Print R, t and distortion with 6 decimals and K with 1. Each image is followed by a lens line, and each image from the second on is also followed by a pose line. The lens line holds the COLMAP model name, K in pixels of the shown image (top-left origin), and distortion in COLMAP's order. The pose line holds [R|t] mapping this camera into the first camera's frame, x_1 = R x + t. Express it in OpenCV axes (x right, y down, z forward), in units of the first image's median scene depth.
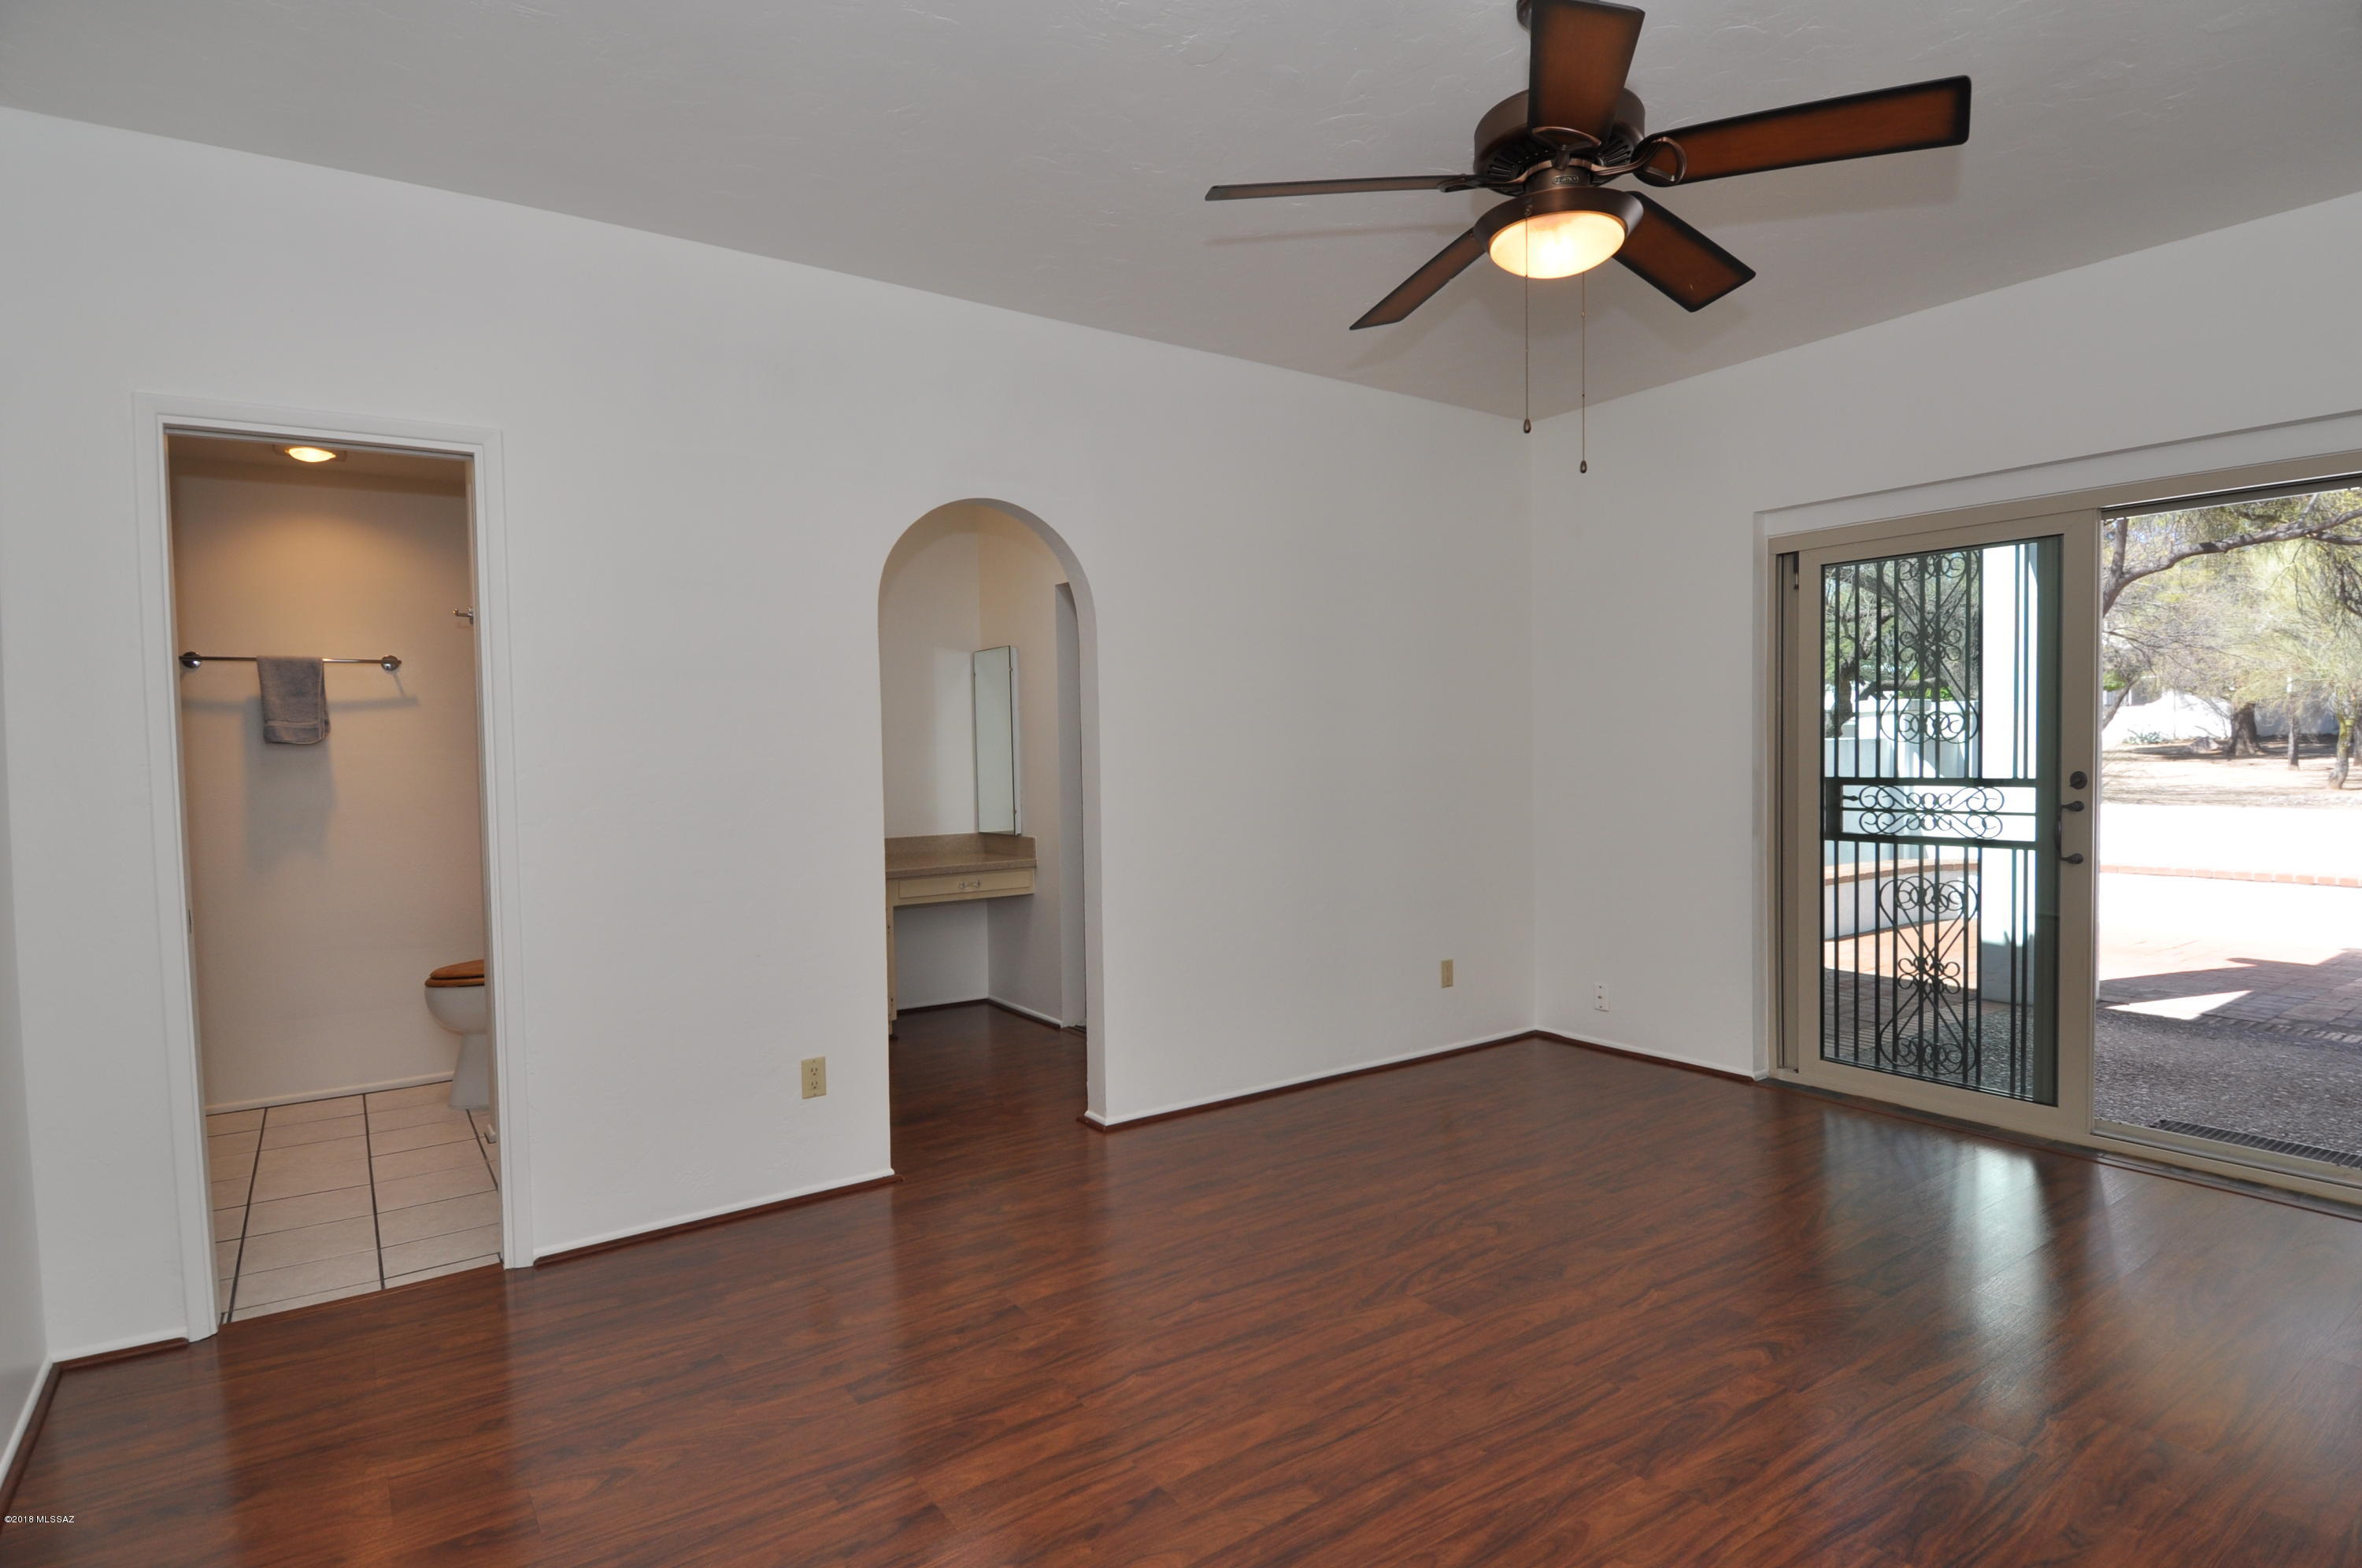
lens RADIAL K [[1222.9, 0, 1188.3], [0, 1222.9, 789.7], [0, 0, 1]] dist [0.021939, -0.036051]
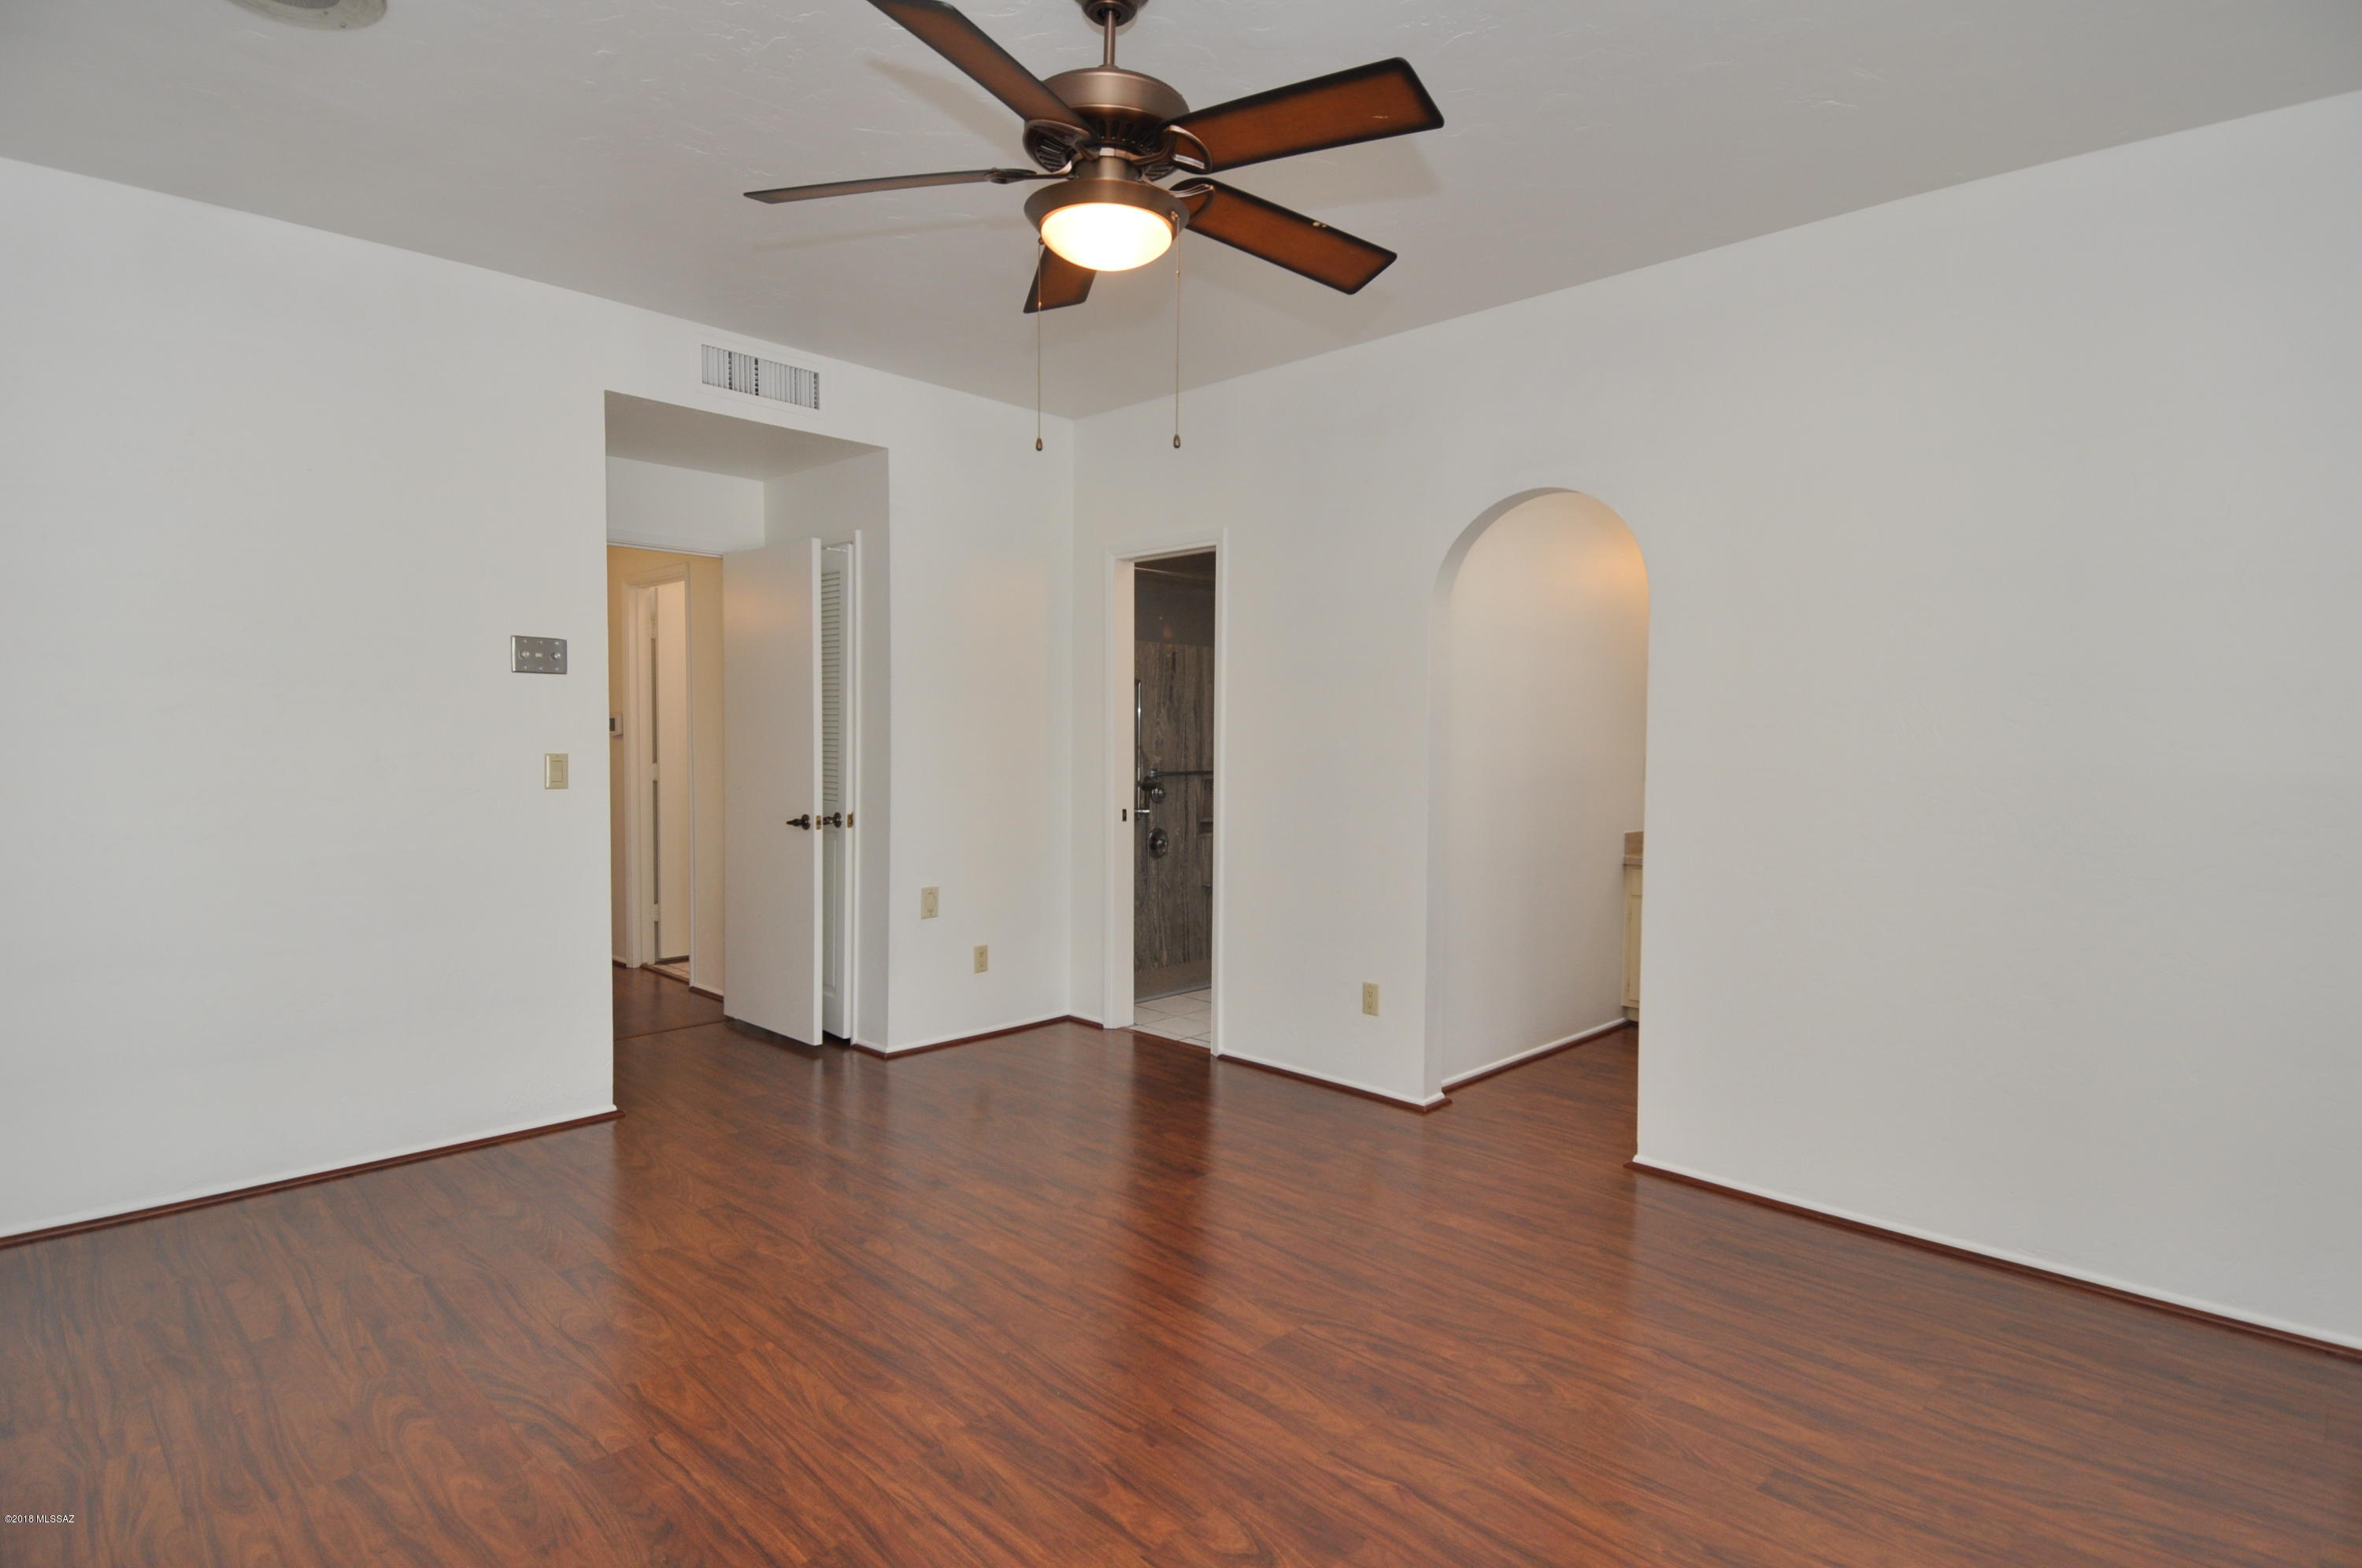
lens RADIAL K [[1222.9, 0, 1206.2], [0, 1222.9, 770.0], [0, 0, 1]] dist [0.021939, -0.036051]
pose [[0.190464, 0.054897, -0.980158, 0.961552], [-0.049137, 0.997717, 0.046332, -0.050897], [0.980464, 0.039337, 0.192726, 0.654144]]
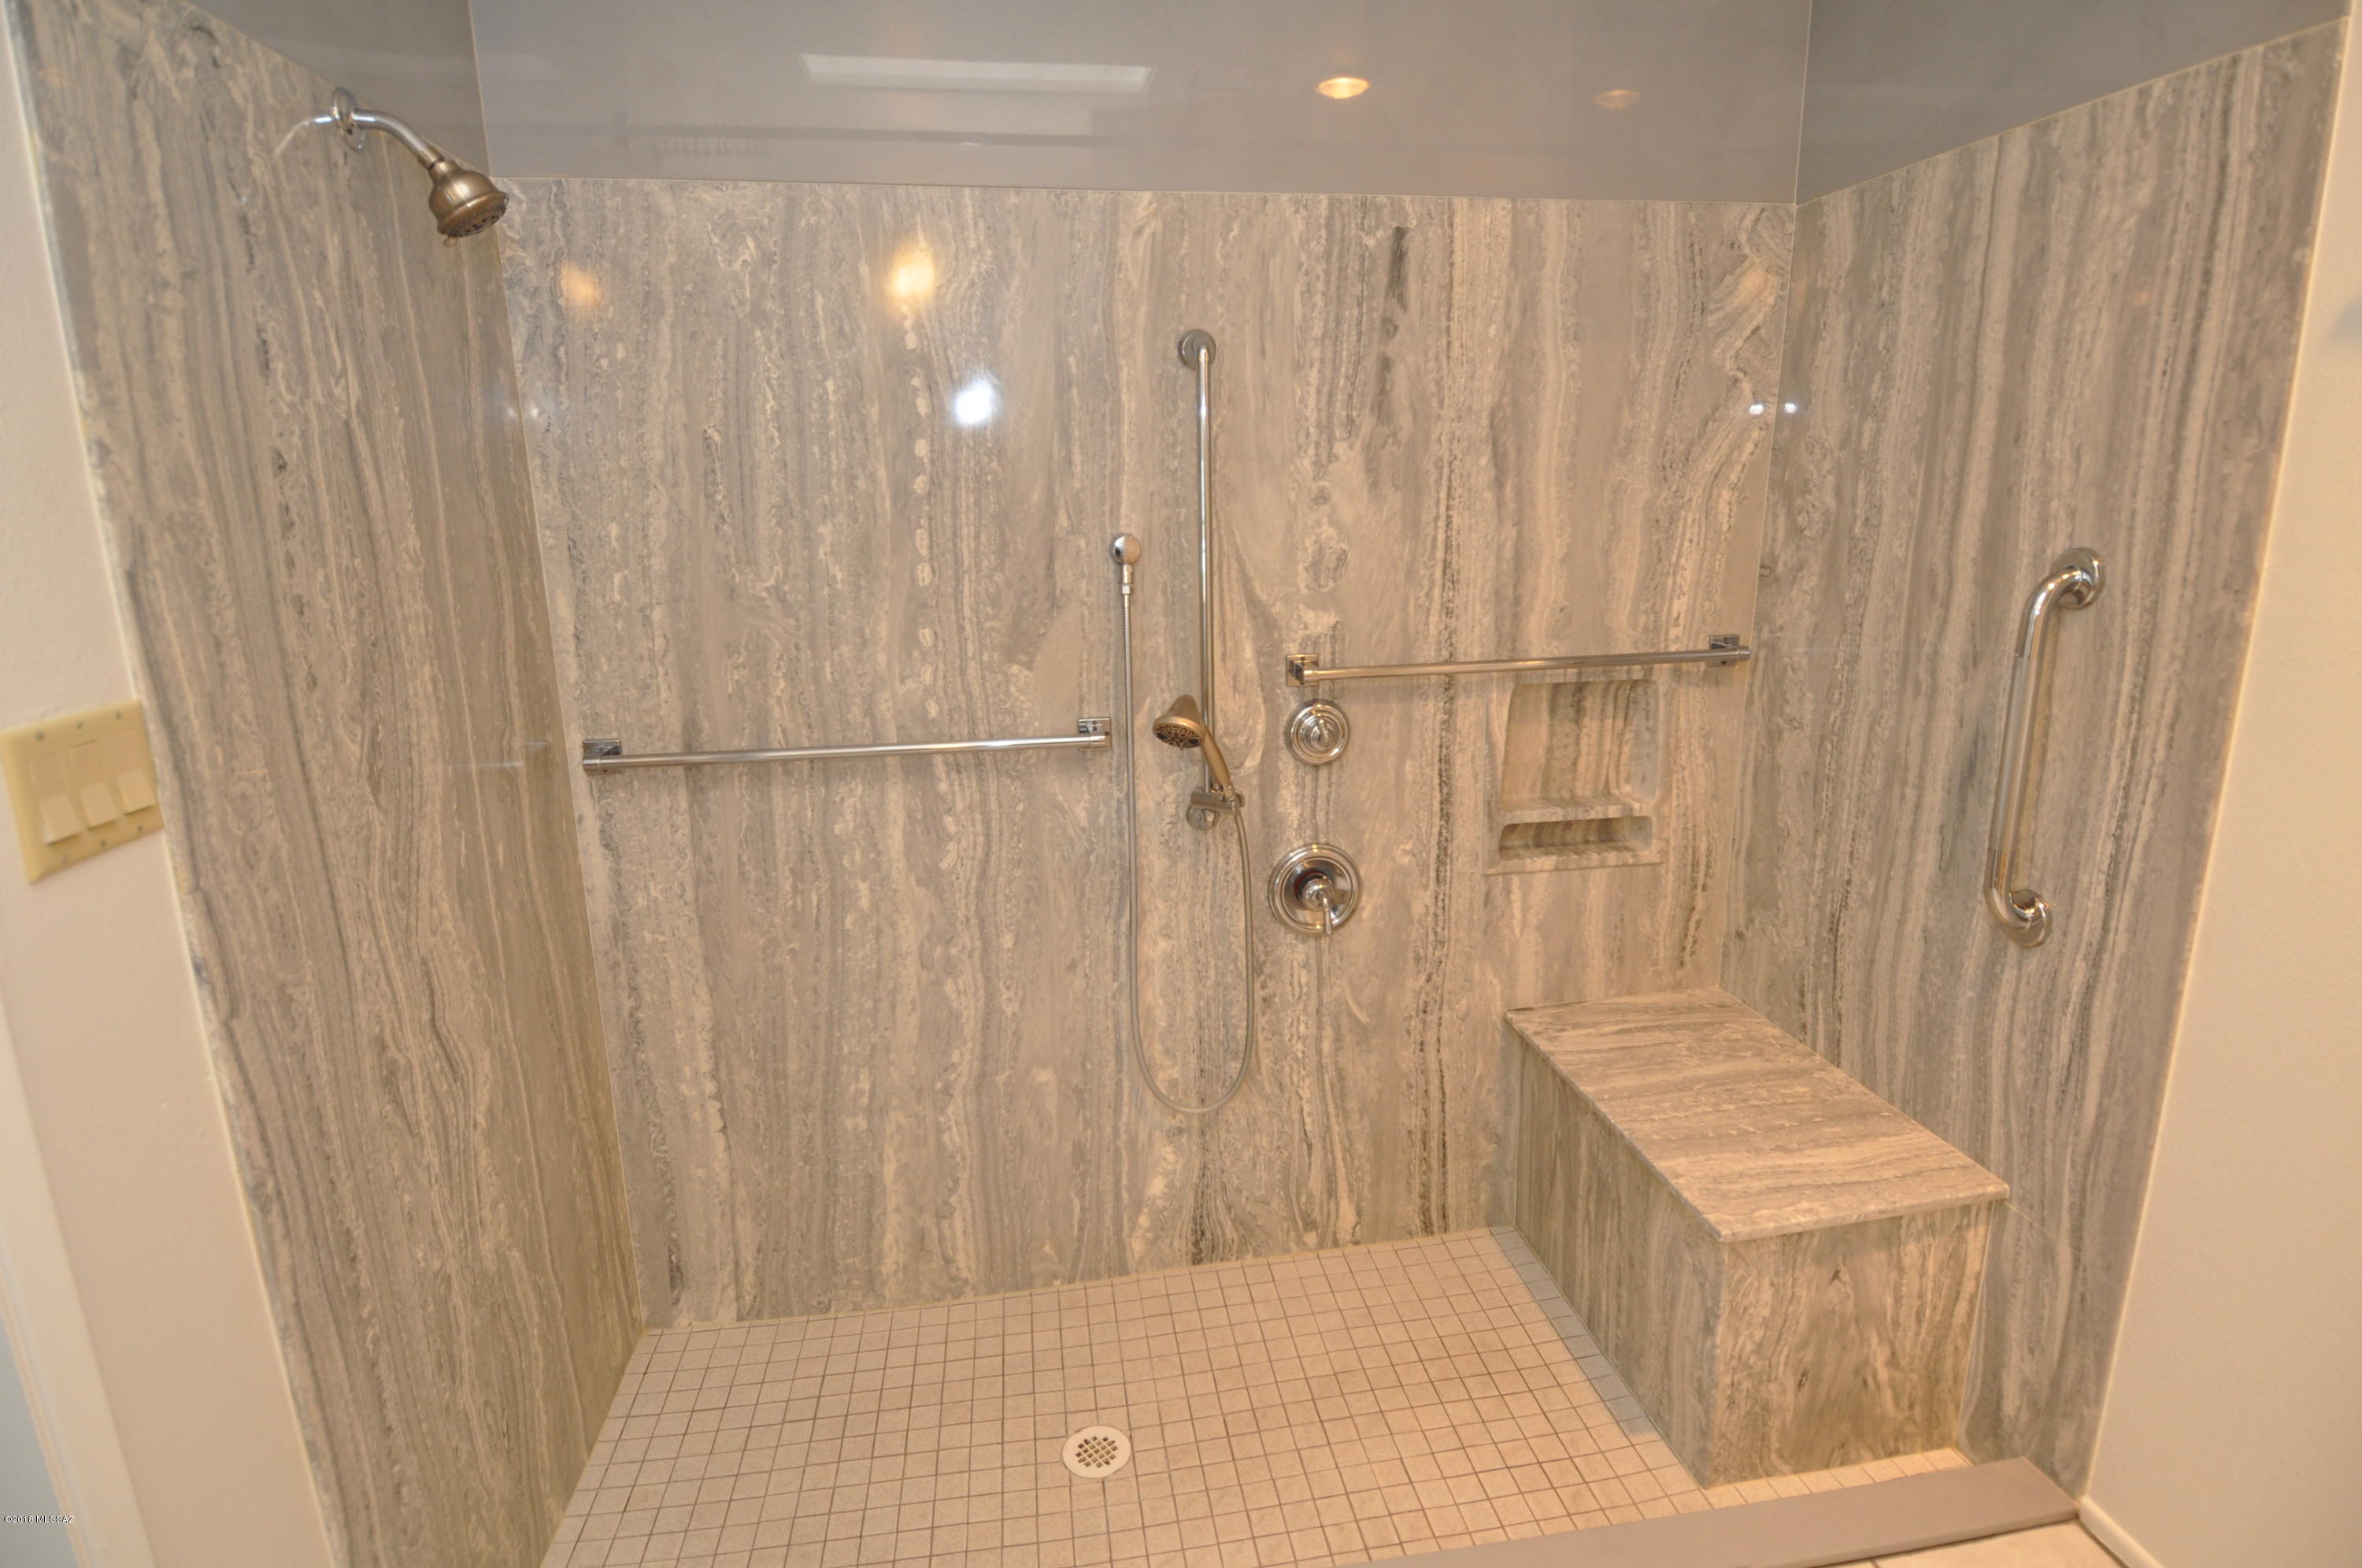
lens RADIAL K [[1222.9, 0, 1191.3], [0, 1222.9, 799.7], [0, 0, 1]] dist [0.021939, -0.036051]
pose [[-0.431383, 0.253772, -0.865742, -0.541027], [-0.007316, 0.958607, 0.284638, -0.058283], [0.902139, 0.129122, -0.411670, 1.192519]]
